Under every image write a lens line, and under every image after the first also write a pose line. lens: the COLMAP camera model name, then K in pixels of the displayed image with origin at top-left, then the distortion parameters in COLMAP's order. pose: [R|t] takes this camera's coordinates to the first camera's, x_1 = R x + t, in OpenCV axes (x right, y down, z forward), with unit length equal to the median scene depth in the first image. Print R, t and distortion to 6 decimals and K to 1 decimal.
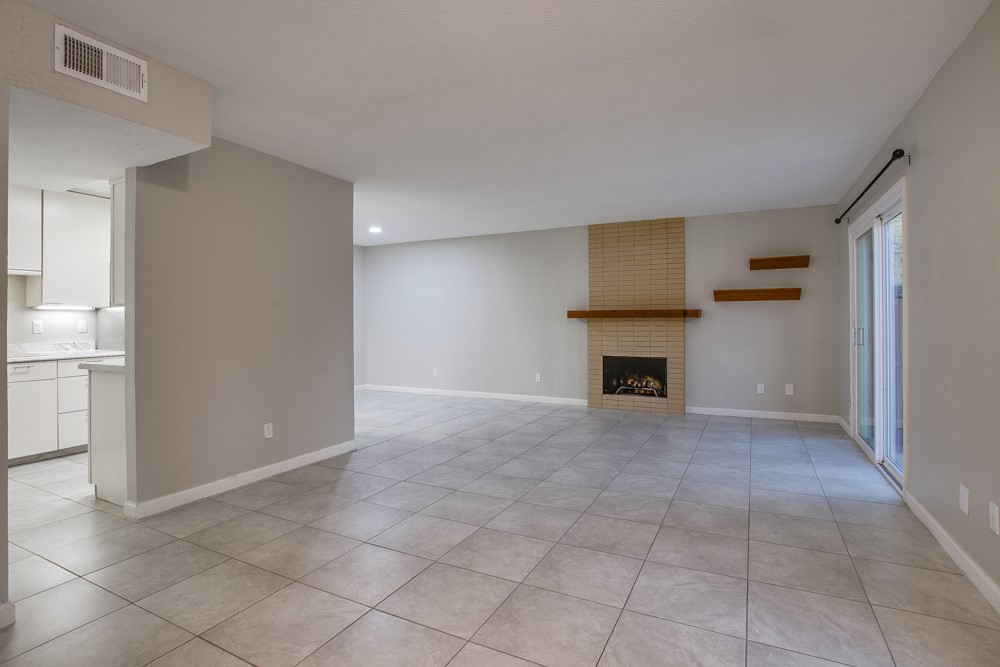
lens RADIAL K [[492.9, 0, 506.9], [0, 492.9, 320.4], [0, 0, 1]] dist [-0.056632, 0.023398]
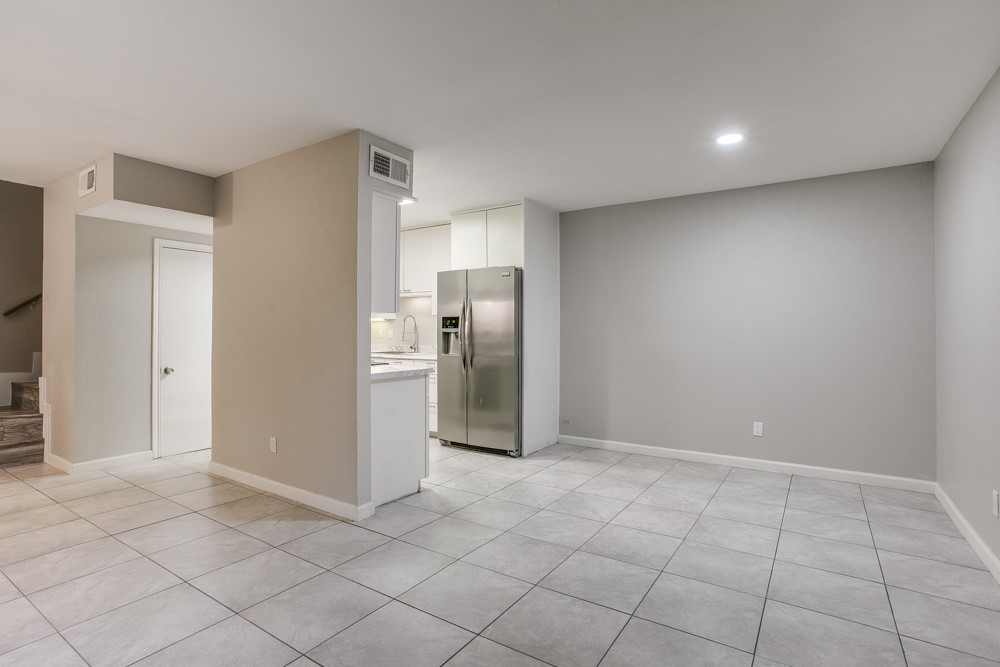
lens RADIAL K [[492.9, 0, 500.2], [0, 492.9, 324.8], [0, 0, 1]] dist [-0.056632, 0.023398]
pose [[-0.116052, -0.002969, -0.993239, 0.326749], [-0.004211, 0.999988, -0.002498, -0.008378], [0.993234, 0.003892, -0.116063, 1.229350]]
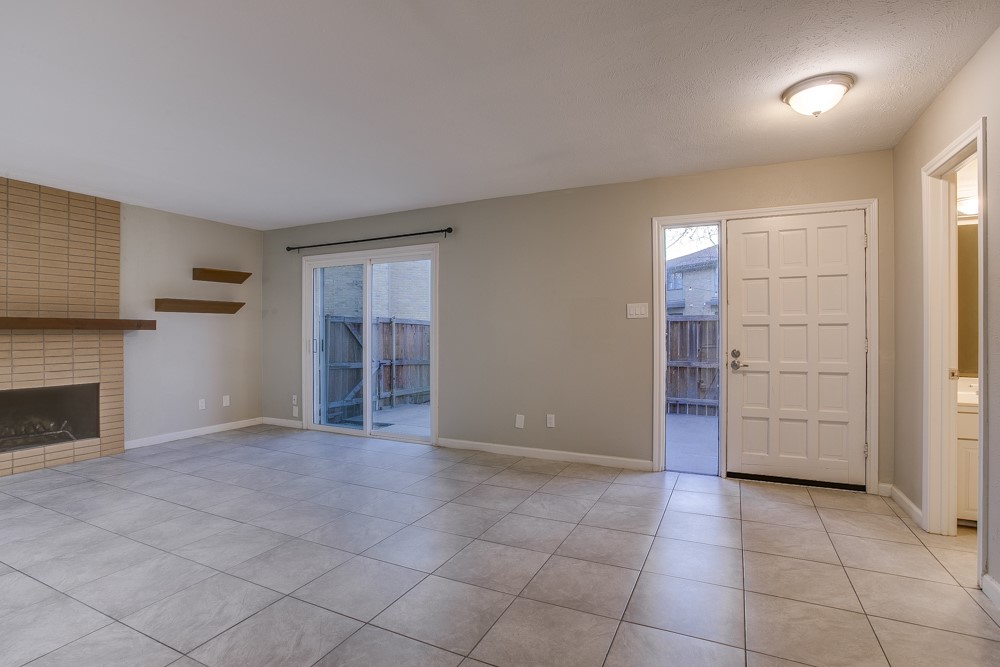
lens RADIAL K [[492.9, 0, 489.8], [0, 492.9, 332.4], [0, 0, 1]] dist [-0.056632, 0.023398]
pose [[0.003297, 0.004268, 0.999985, -0.532173], [0.003788, 0.999984, -0.004280, 0.005094], [-0.999987, 0.003802, 0.003281, 0.530757]]
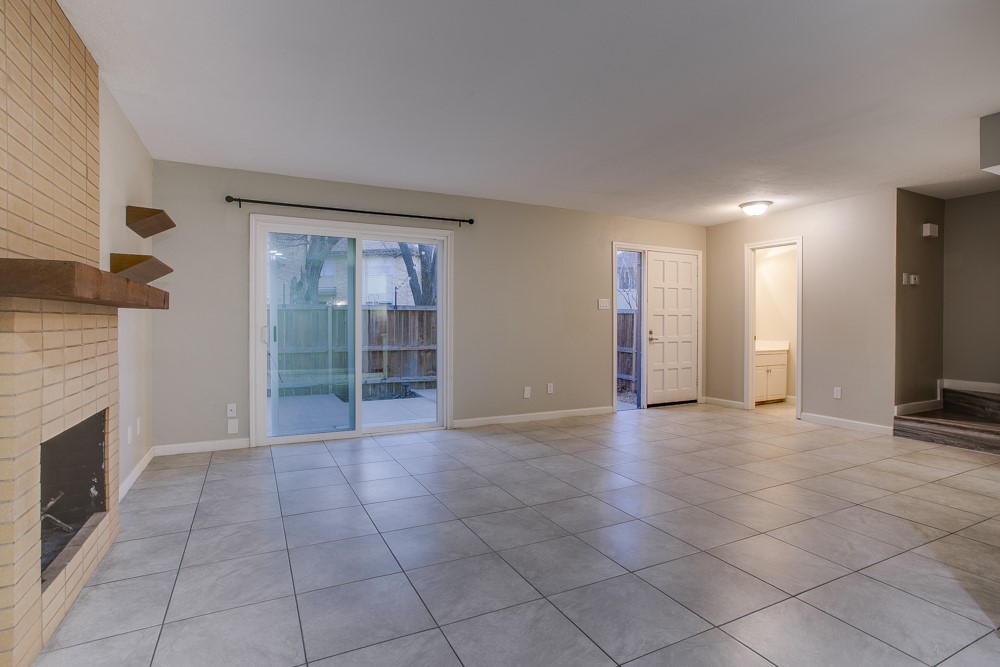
lens RADIAL K [[505.3, 0, 495.3], [0, 505.3, 325.7], [0, 0, 1]] dist [-0.045845, 0.020349]
pose [[-0.796657, -0.000516, 0.604431, -0.217255], [0.003379, 0.999980, 0.005307, 0.011568], [-0.604422, 0.006270, -0.796640, 1.490646]]
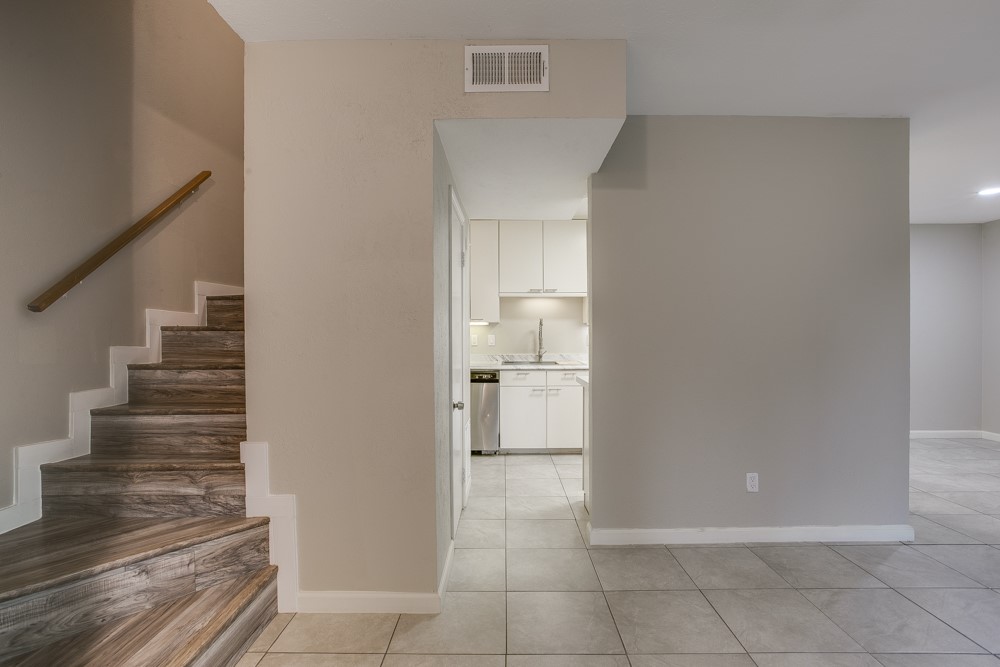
lens RADIAL K [[492.9, 0, 490.7], [0, 492.9, 336.1], [0, 0, 1]] dist [-0.056632, 0.023398]
pose [[0.434782, 0.007789, -0.900502, 0.005903], [0.000578, 0.999960, 0.008928, -0.005195], [0.900536, -0.004403, 0.434760, 0.244160]]
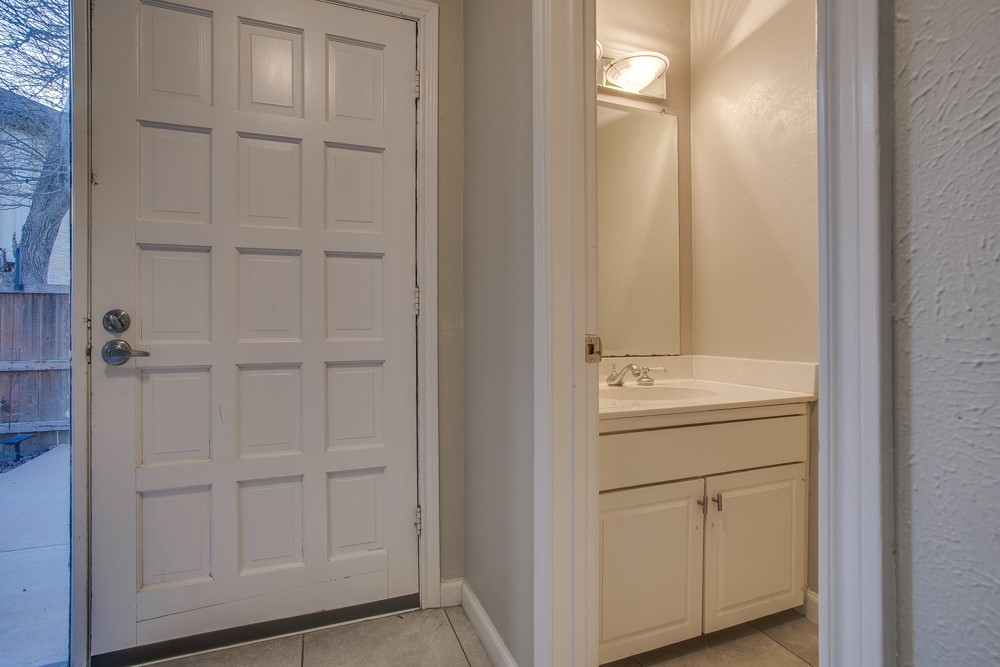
lens RADIAL K [[471.3, 0, 500.1], [0, 471.3, 330.9], [0, 0, 1]] dist [-0.024245, -0.000148]
pose [[-0.733199, 0.007617, 0.679971, -0.078317], [0.007434, 0.999967, -0.003186, 0.046782], [-0.679973, 0.002719, -0.733232, 0.171663]]
